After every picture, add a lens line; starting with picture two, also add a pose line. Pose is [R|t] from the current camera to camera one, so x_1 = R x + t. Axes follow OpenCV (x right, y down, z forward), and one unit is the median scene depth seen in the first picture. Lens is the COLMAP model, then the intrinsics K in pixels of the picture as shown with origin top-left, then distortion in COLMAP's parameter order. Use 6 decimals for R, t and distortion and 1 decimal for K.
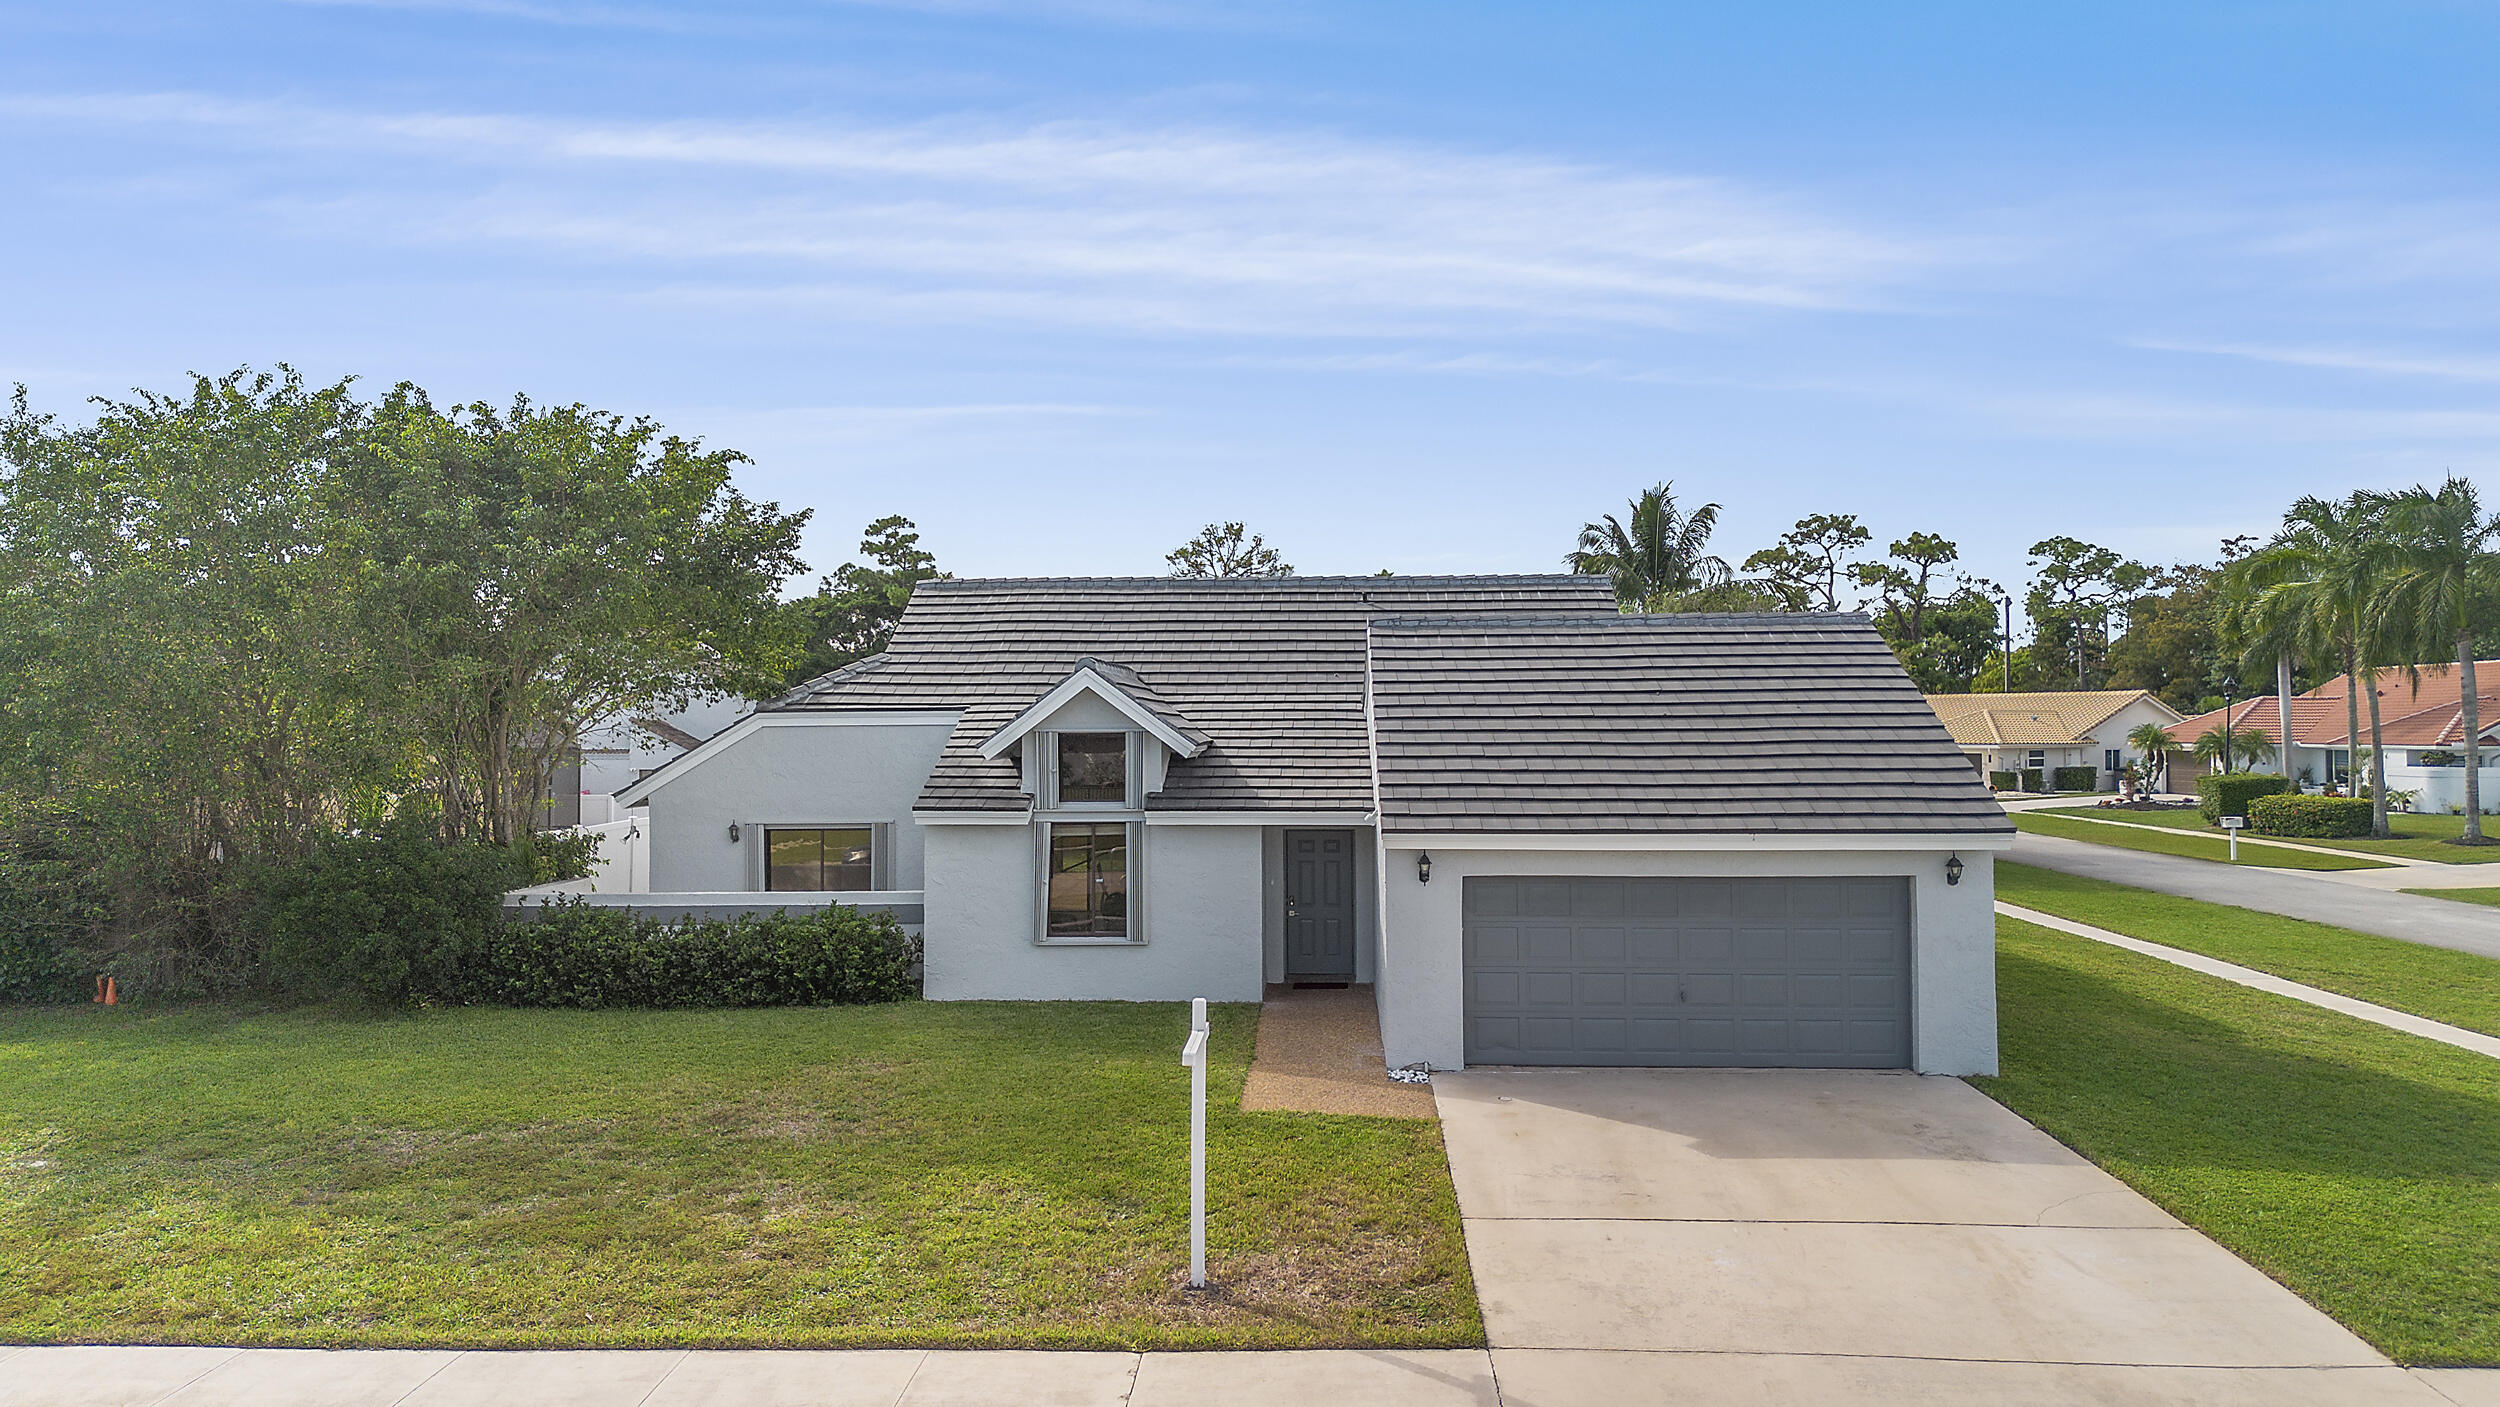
lens RADIAL K [[1784.3, 0, 1250.0], [0, 1784.3, 703.5], [0, 0, 1]] dist [0.052025, -0.001508]
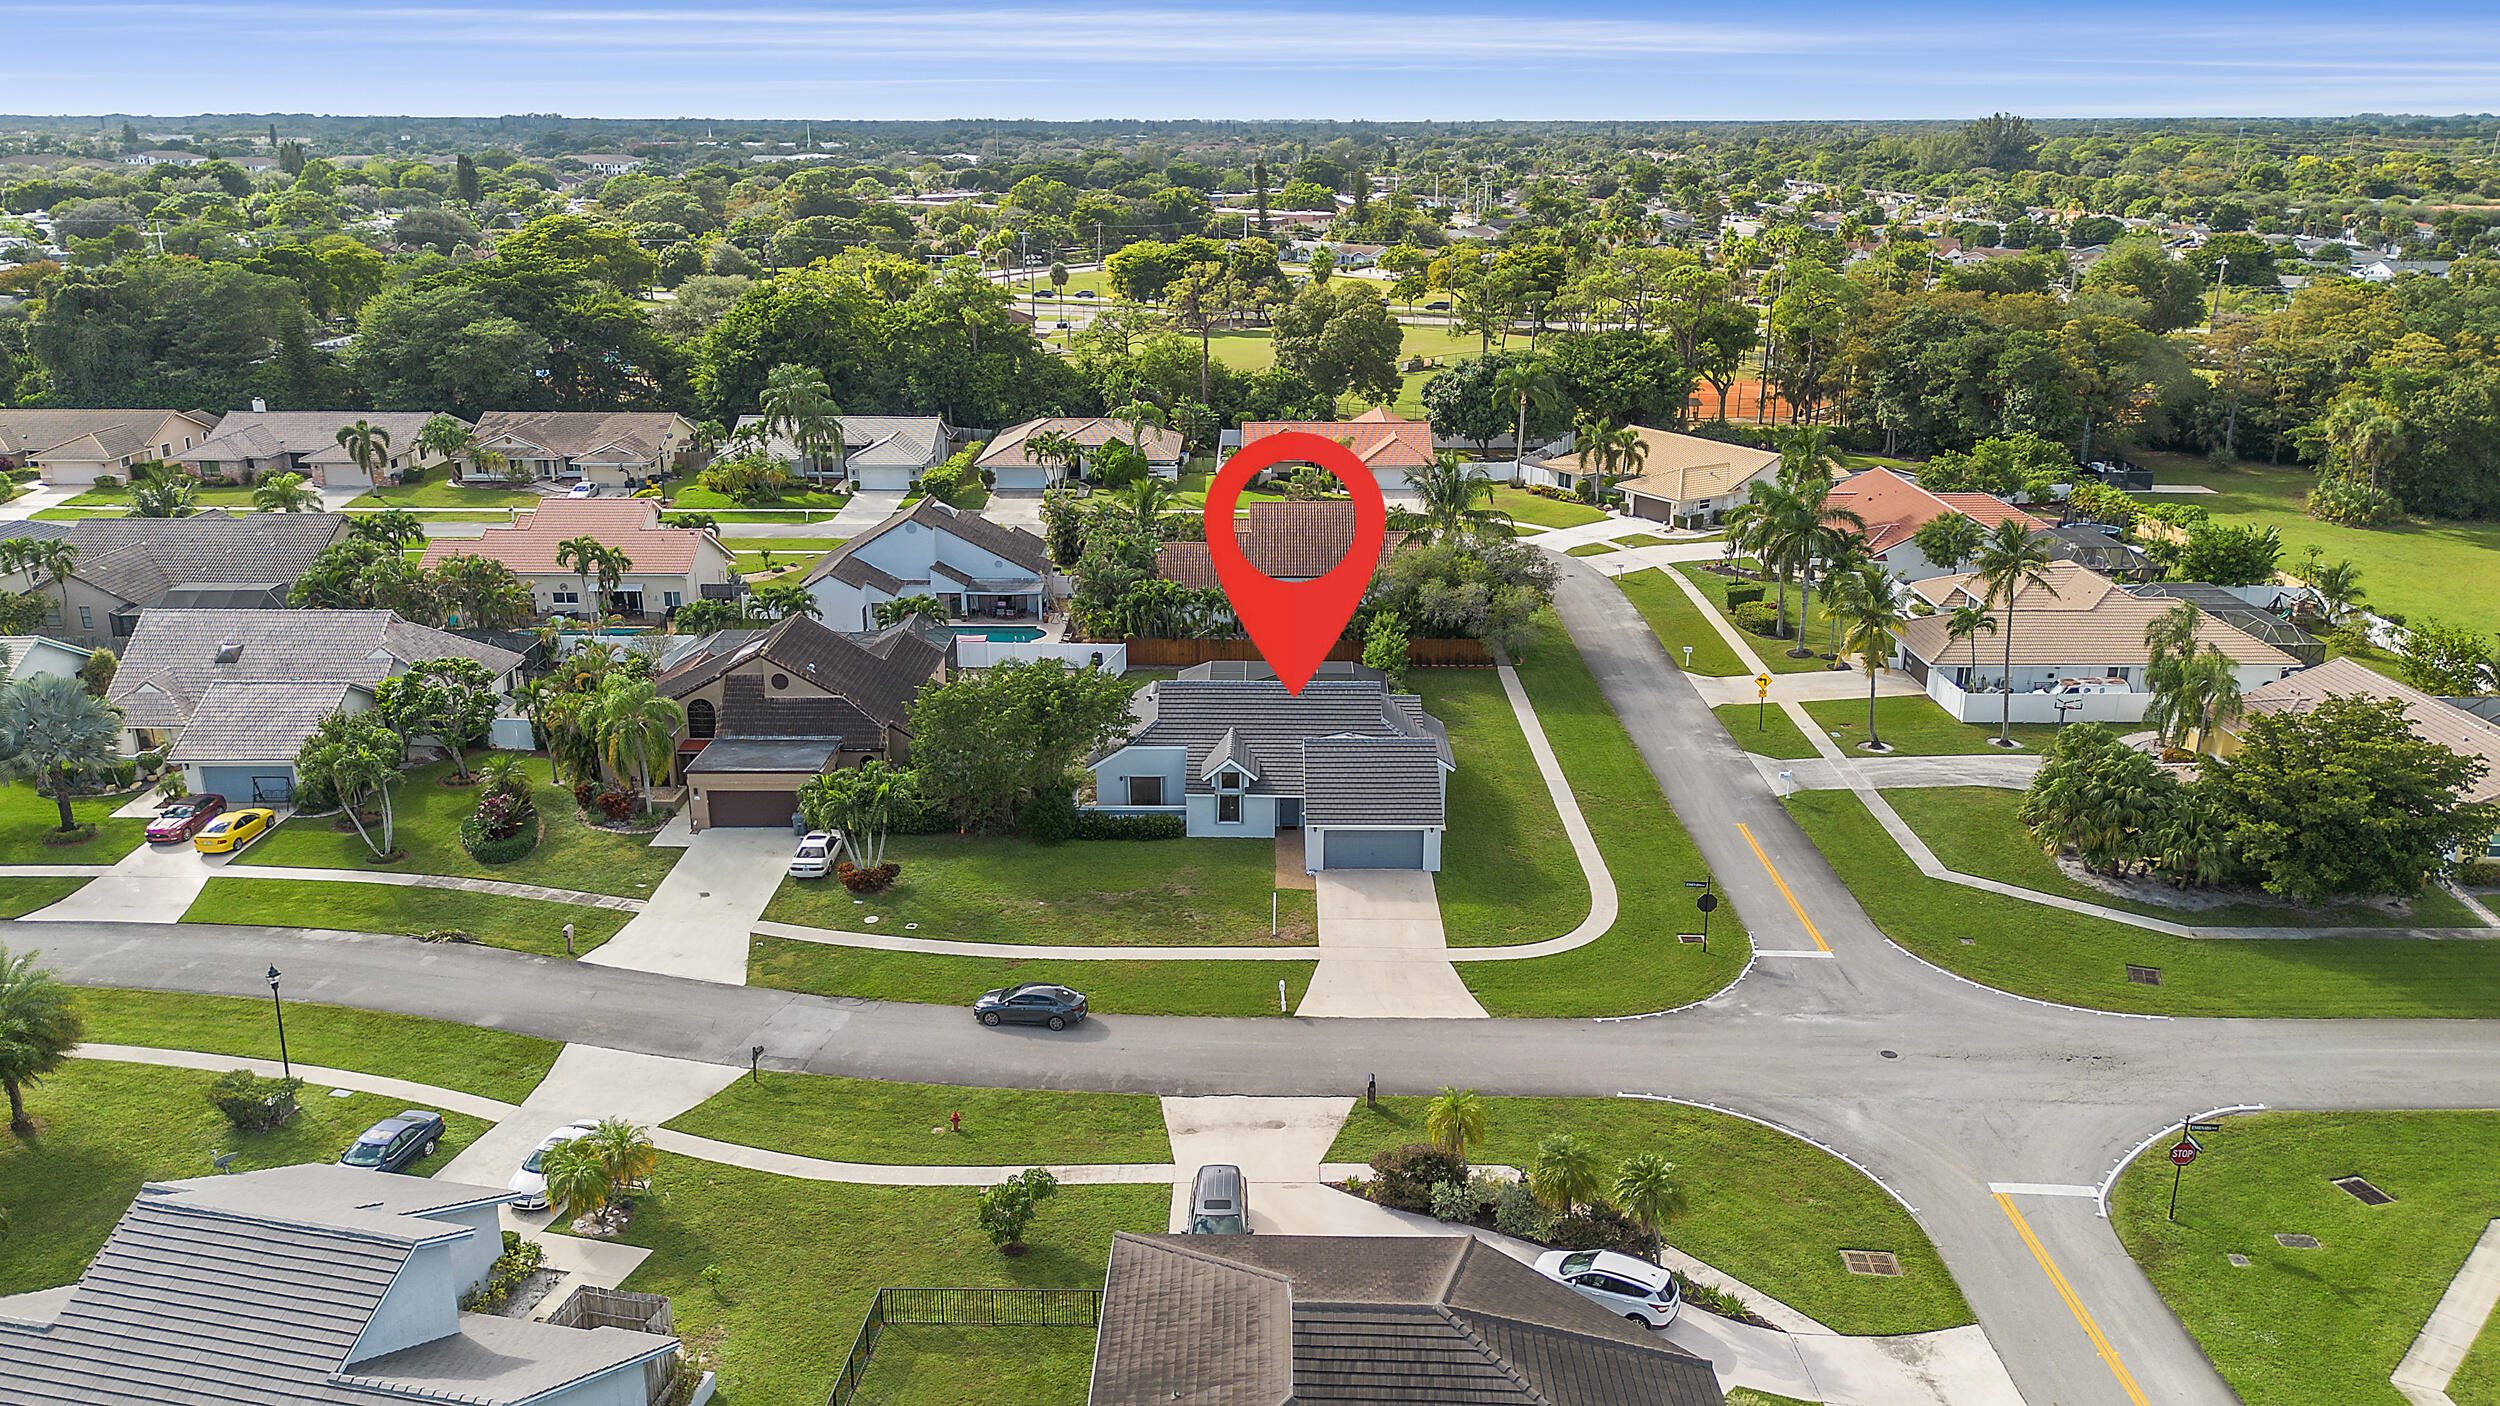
lens RADIAL K [[1784.3, 0, 1250.0], [0, 1784.3, 703.0], [0, 0, 1]] dist [0.052025, -0.001508]
pose [[0.999519, -0.011107, 0.028958, -0.155685], [0.001304, 0.947903, 0.318555, -1.331646], [-0.030988, -0.318364, 0.947462, -2.544065]]
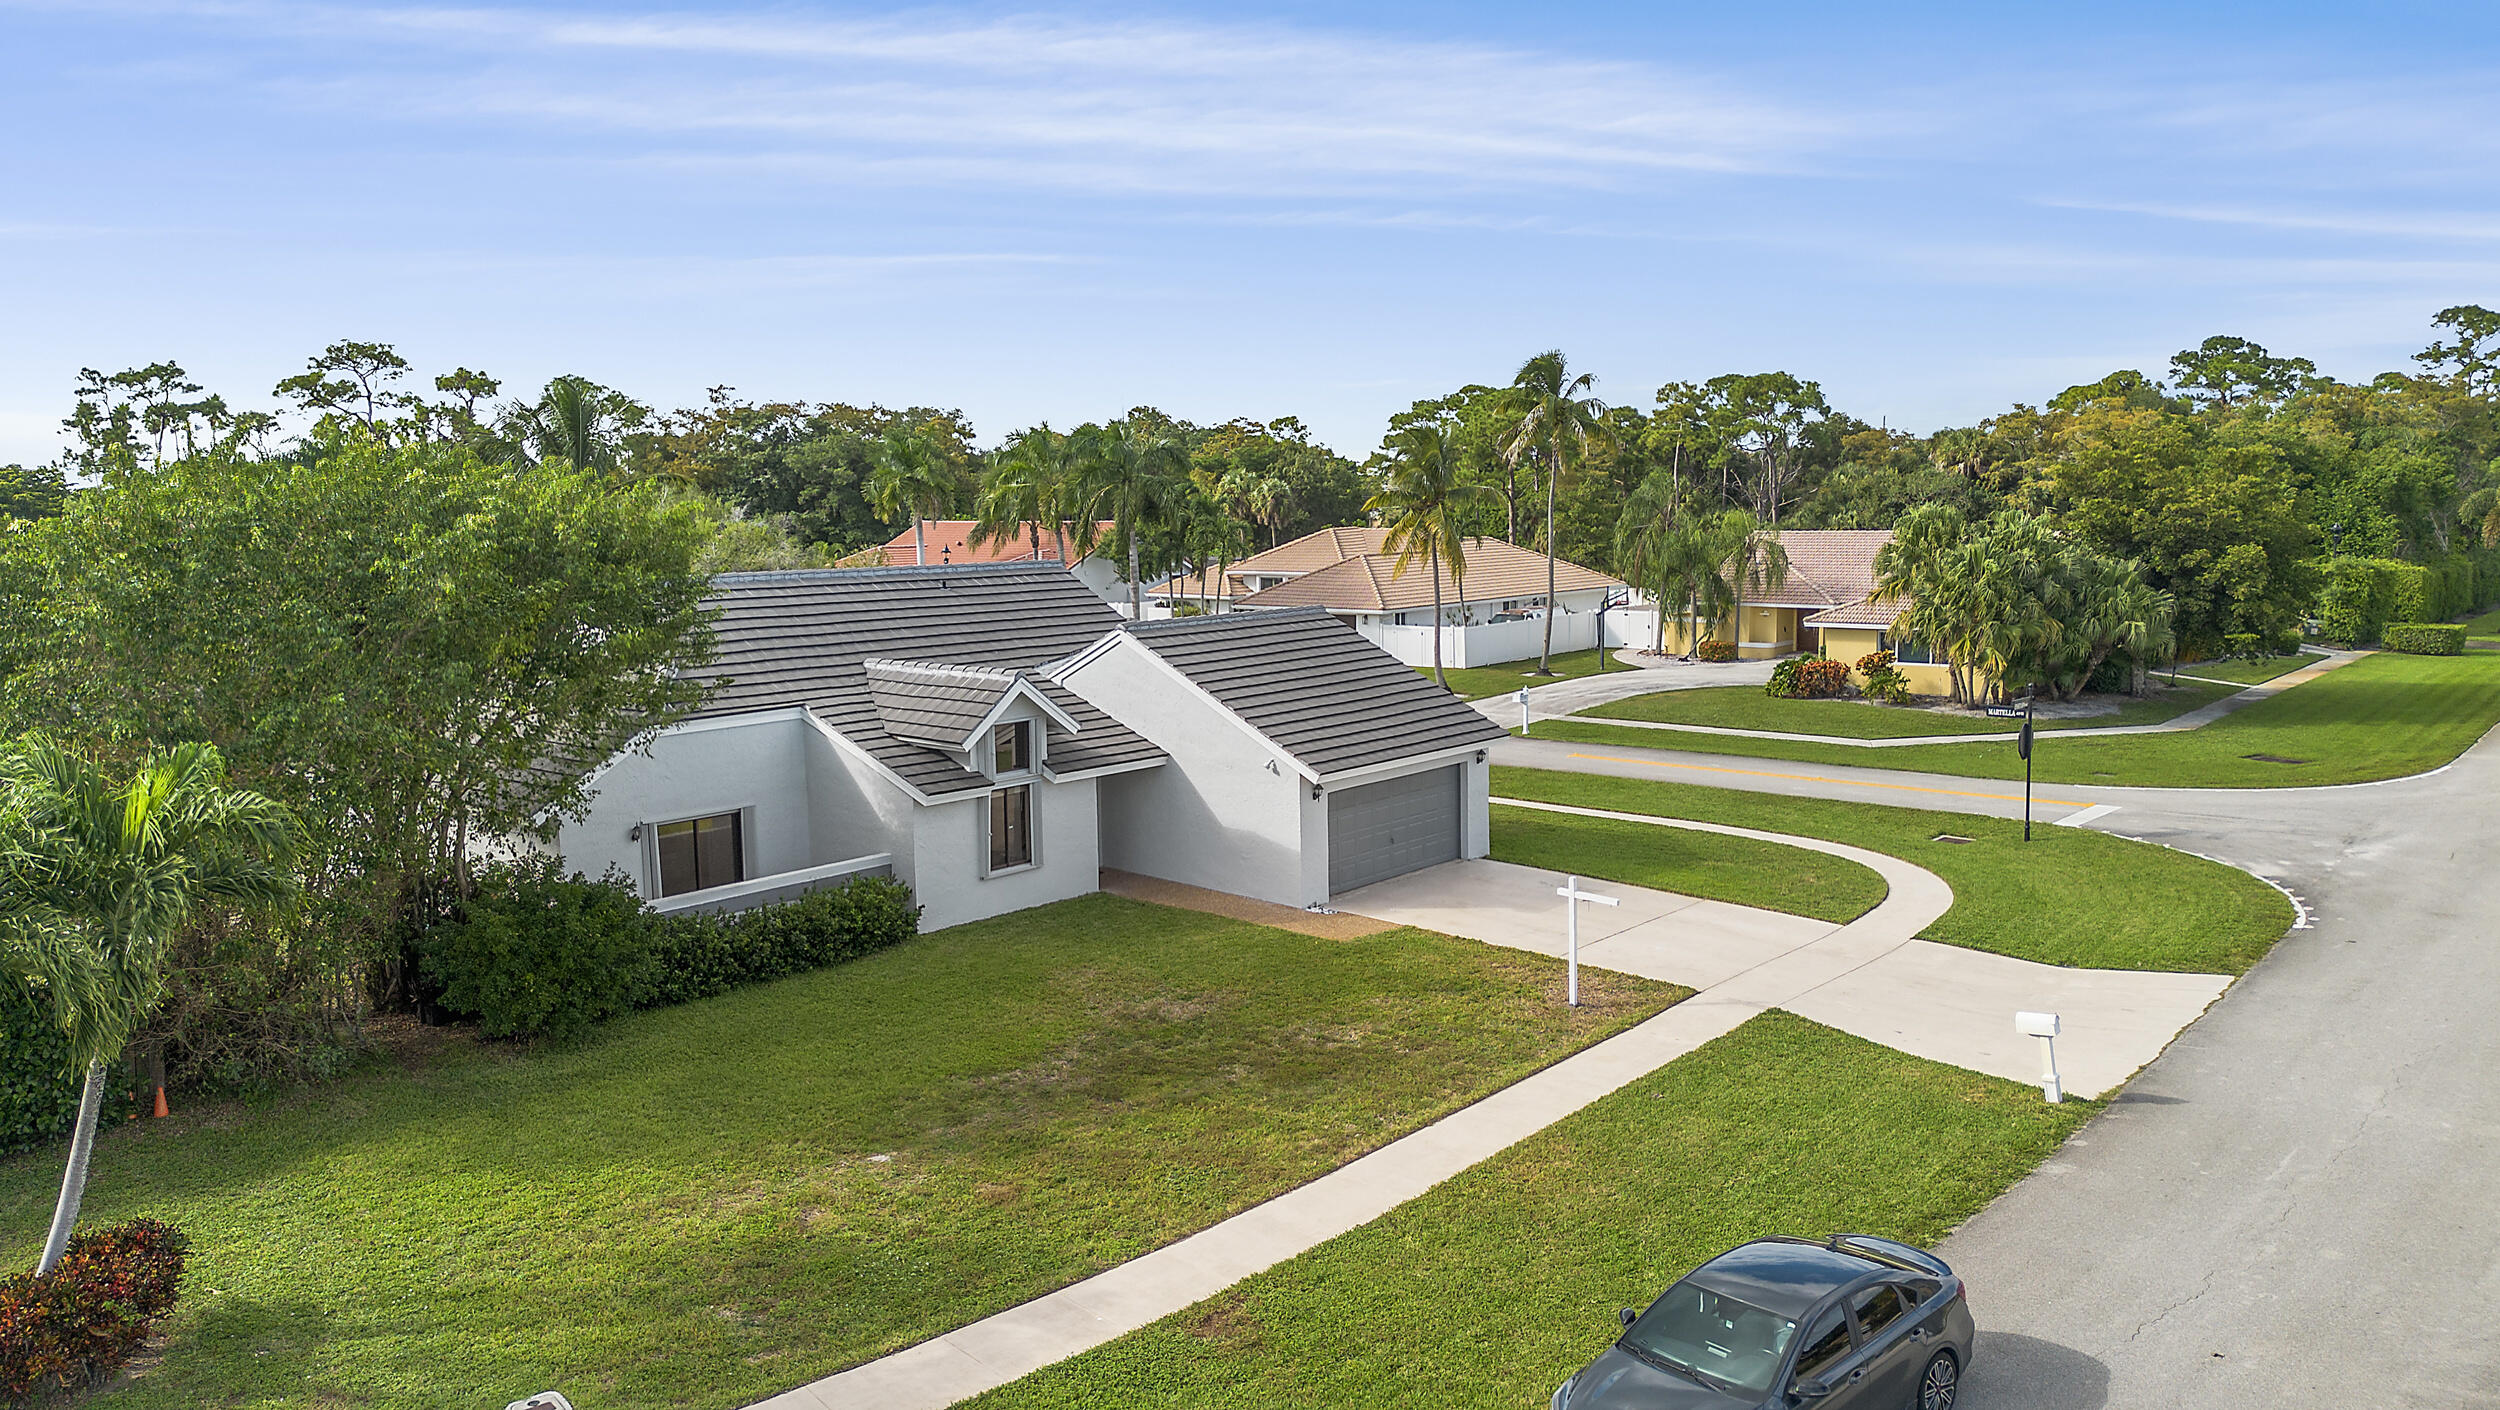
lens RADIAL K [[1740.0, 0, 1250.0], [0, 1740.0, 705.0], [0, 0, 1]] dist [0.102706, 0.000789]
pose [[0.626758, -0.100937, 0.772648, -1.040453], [0.008155, 0.992370, 0.123025, -0.169635], [-0.779171, -0.070806, 0.622799, -0.017019]]
